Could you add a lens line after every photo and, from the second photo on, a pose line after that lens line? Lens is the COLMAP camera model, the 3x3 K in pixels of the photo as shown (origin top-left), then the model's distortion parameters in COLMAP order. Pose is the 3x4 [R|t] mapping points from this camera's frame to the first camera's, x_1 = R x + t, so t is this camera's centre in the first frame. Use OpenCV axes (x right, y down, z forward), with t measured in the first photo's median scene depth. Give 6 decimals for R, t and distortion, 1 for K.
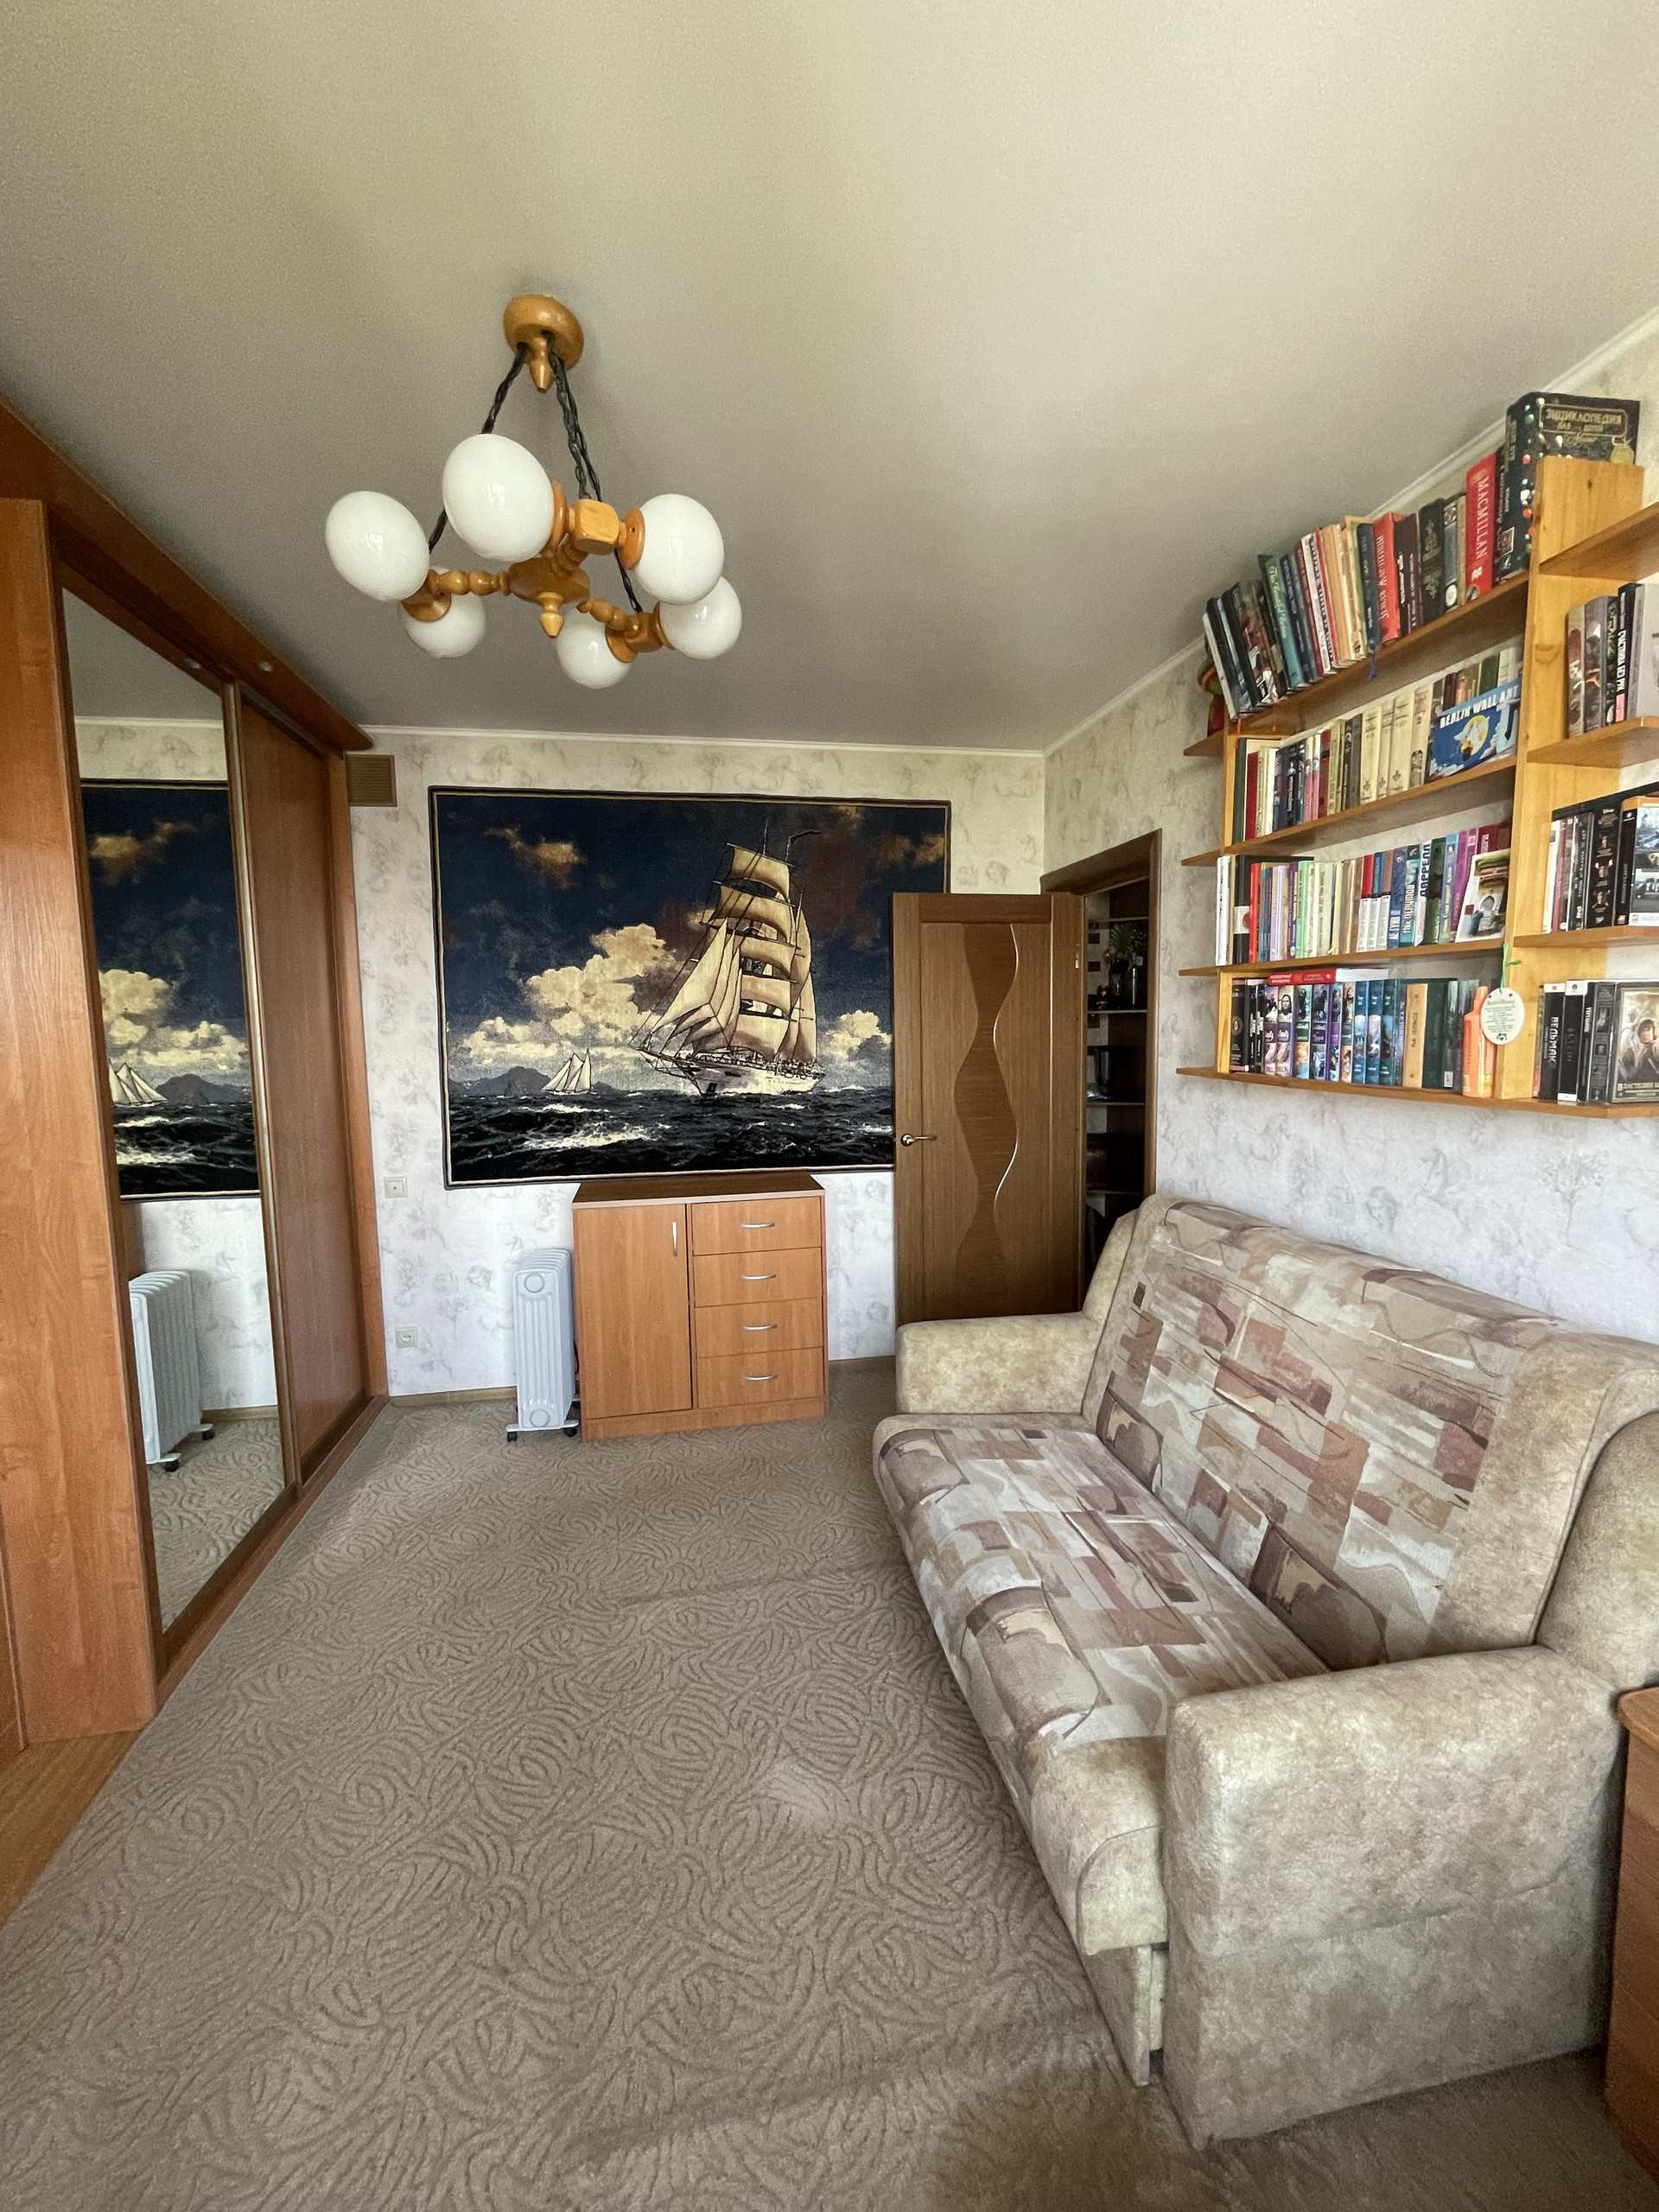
lens RADIAL K [[898.9, 0, 831.2], [0, 898.9, 1104.3], [0, 0, 1]] dist [-0.004241, 0.000126]
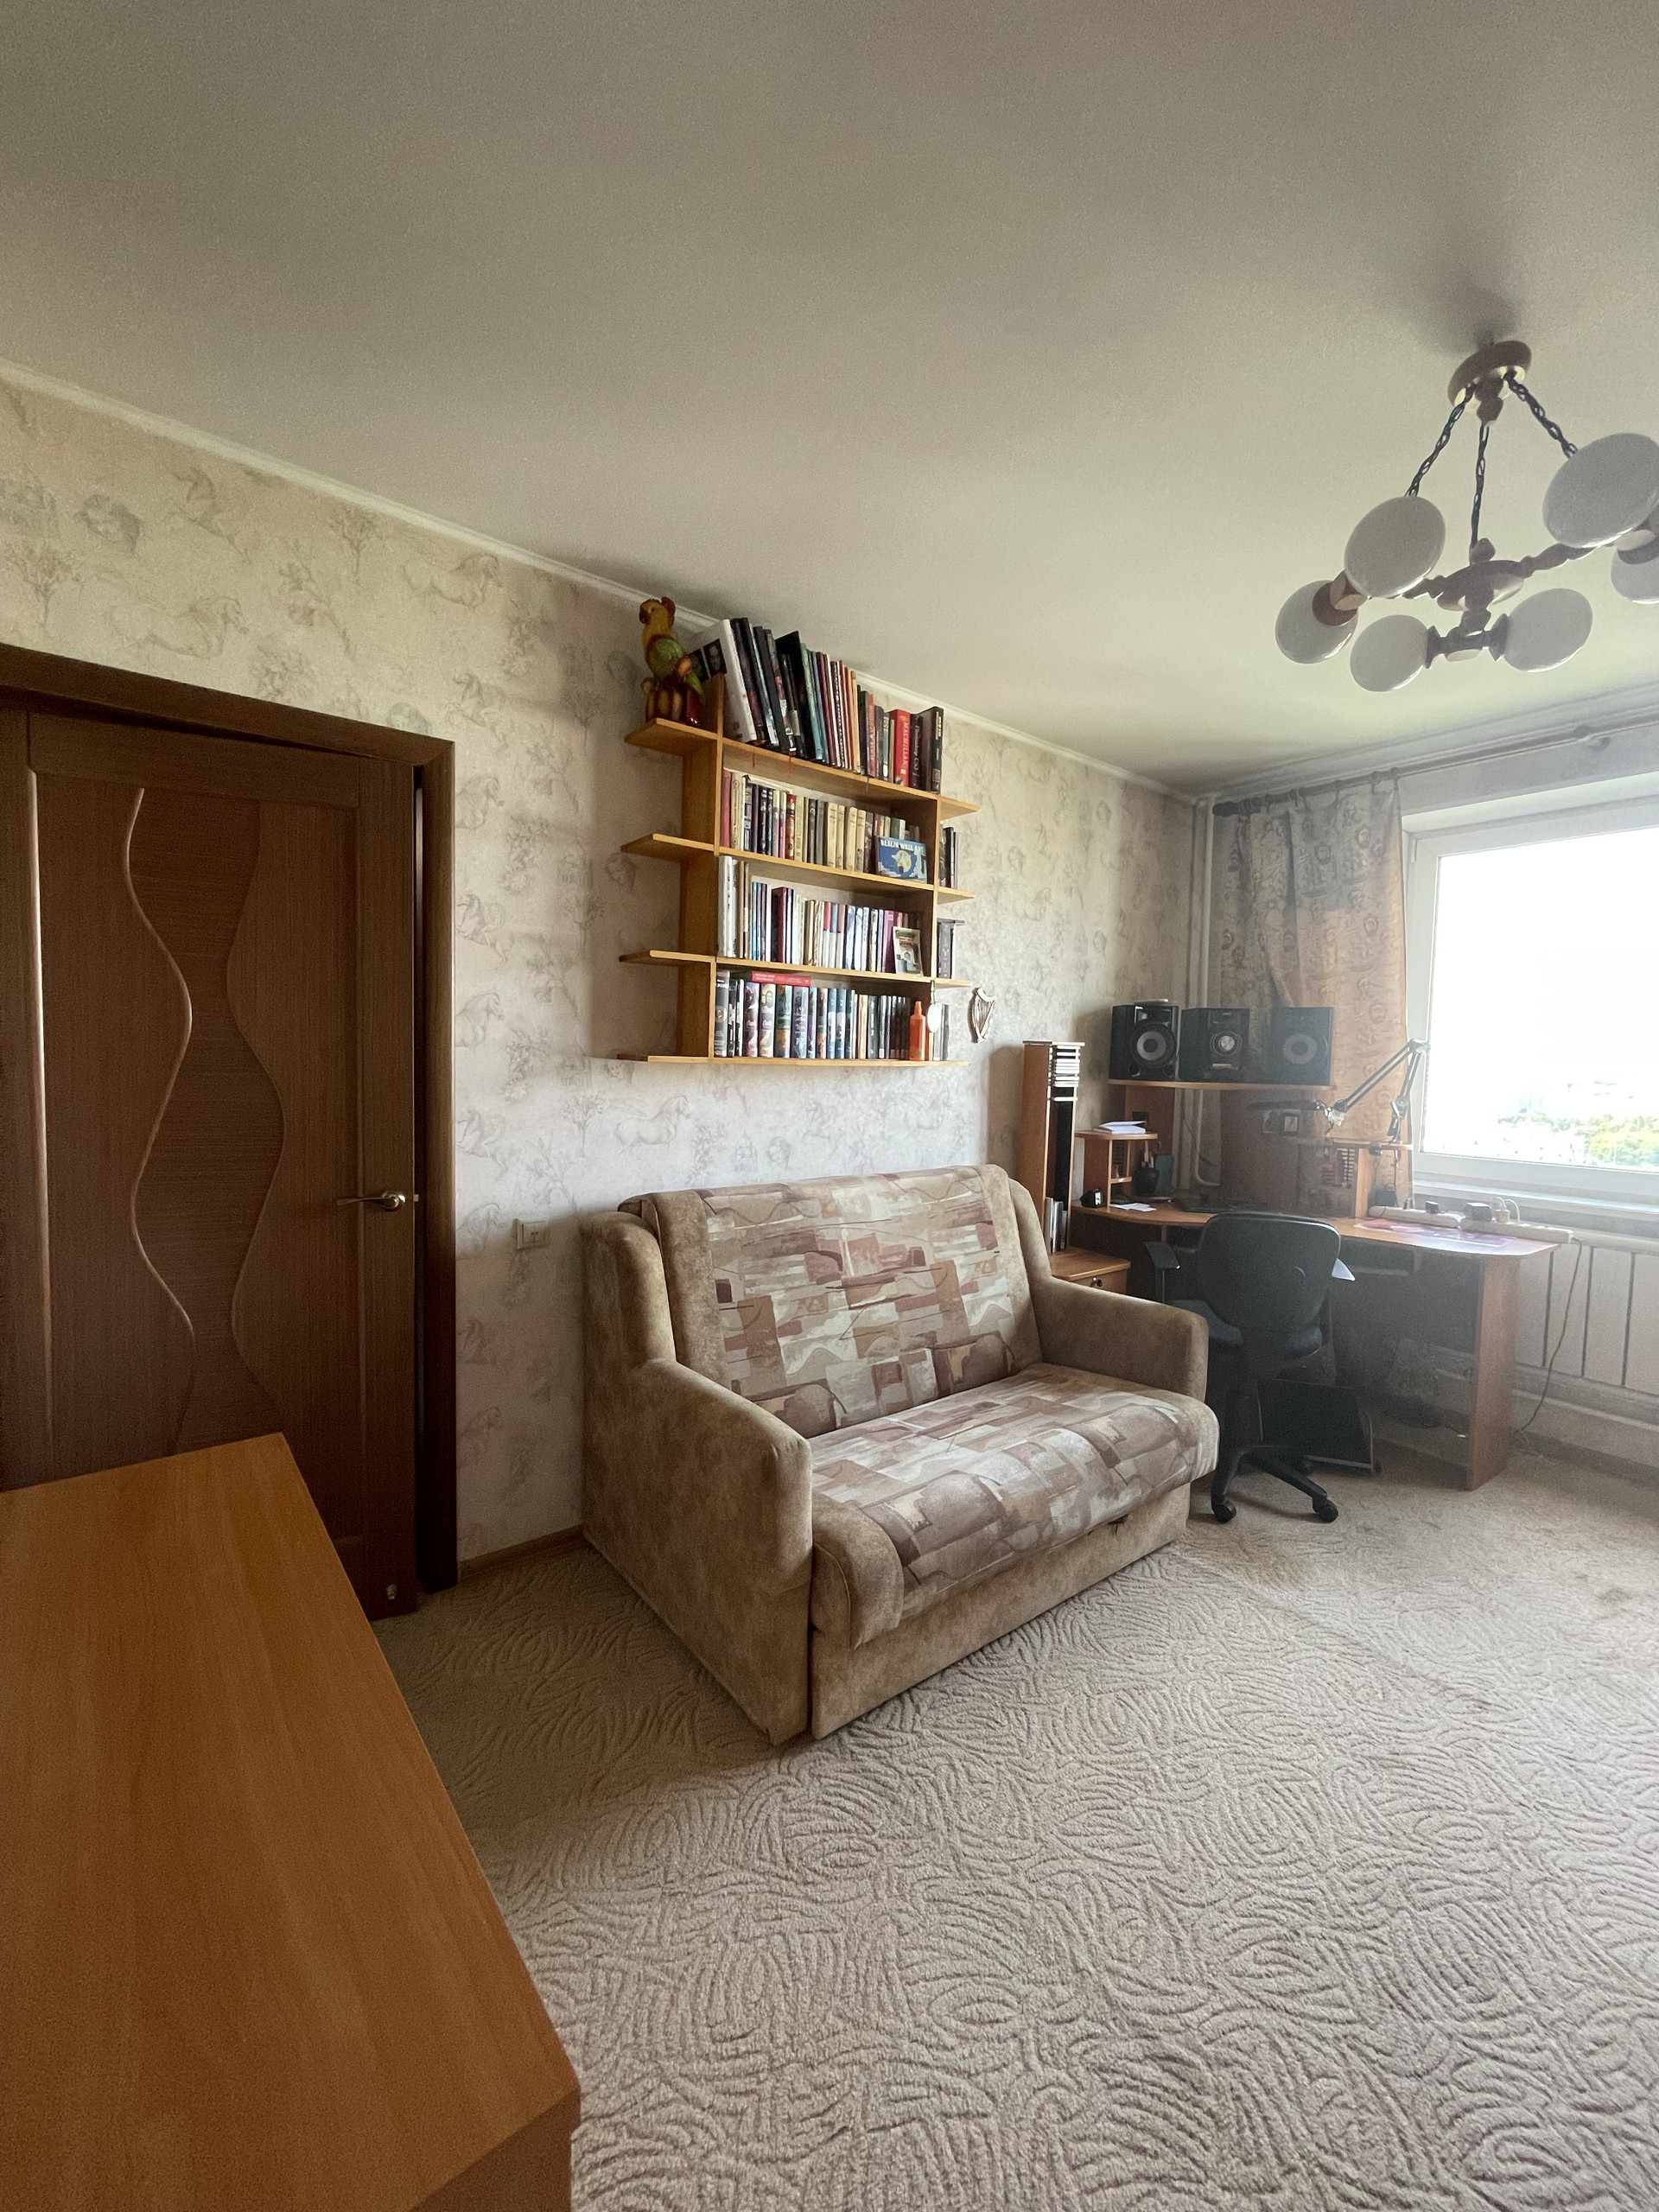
lens RADIAL K [[898.9, 0, 831.8], [0, 898.9, 1109.4], [0, 0, 1]] dist [-0.004241, 0.000126]
pose [[-0.470994, -0.045280, 0.880974, -0.686209], [0.070516, 0.993553, 0.088766, -0.071588], [-0.879314, 0.103930, -0.464765, 1.673071]]
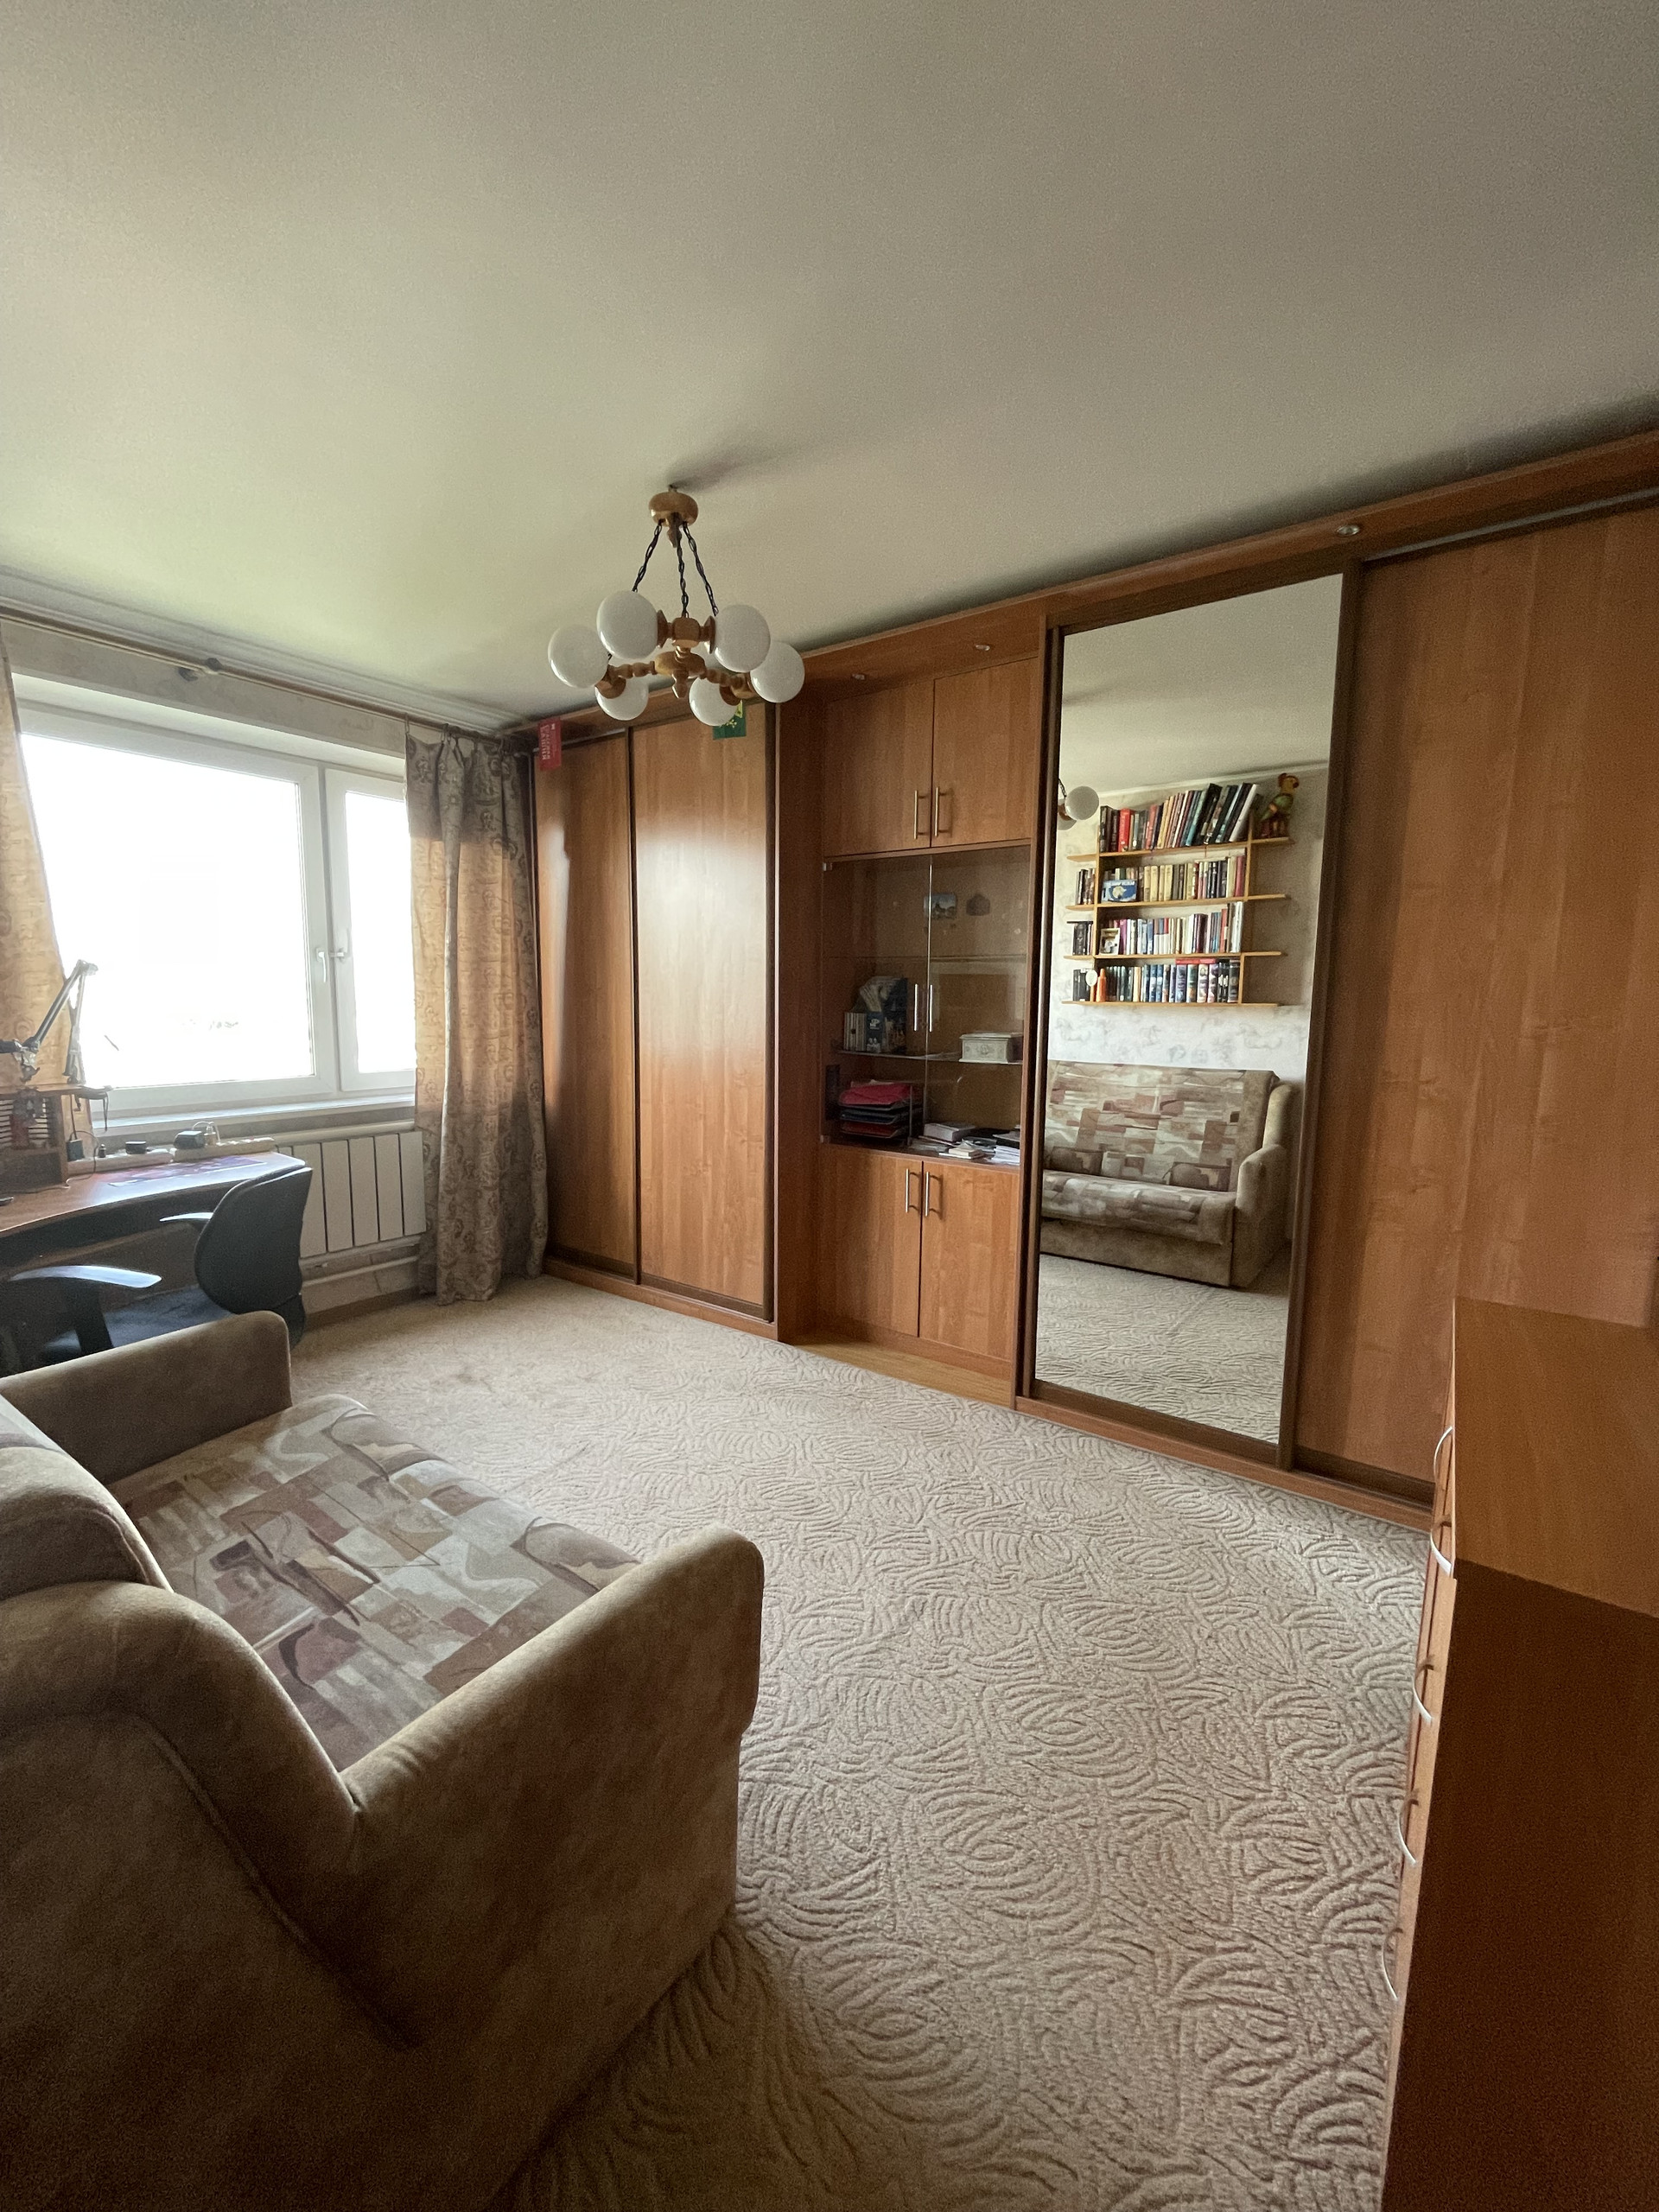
lens RADIAL K [[898.9, 0, 833.6], [0, 898.9, 1106.6], [0, 0, 1]] dist [-0.004241, 0.000126]
pose [[-0.713306, 0.097838, -0.693990, 0.489351], [-0.066601, 0.976265, 0.206087, -0.122067], [0.697681, 0.193223, -0.689859, 1.787612]]
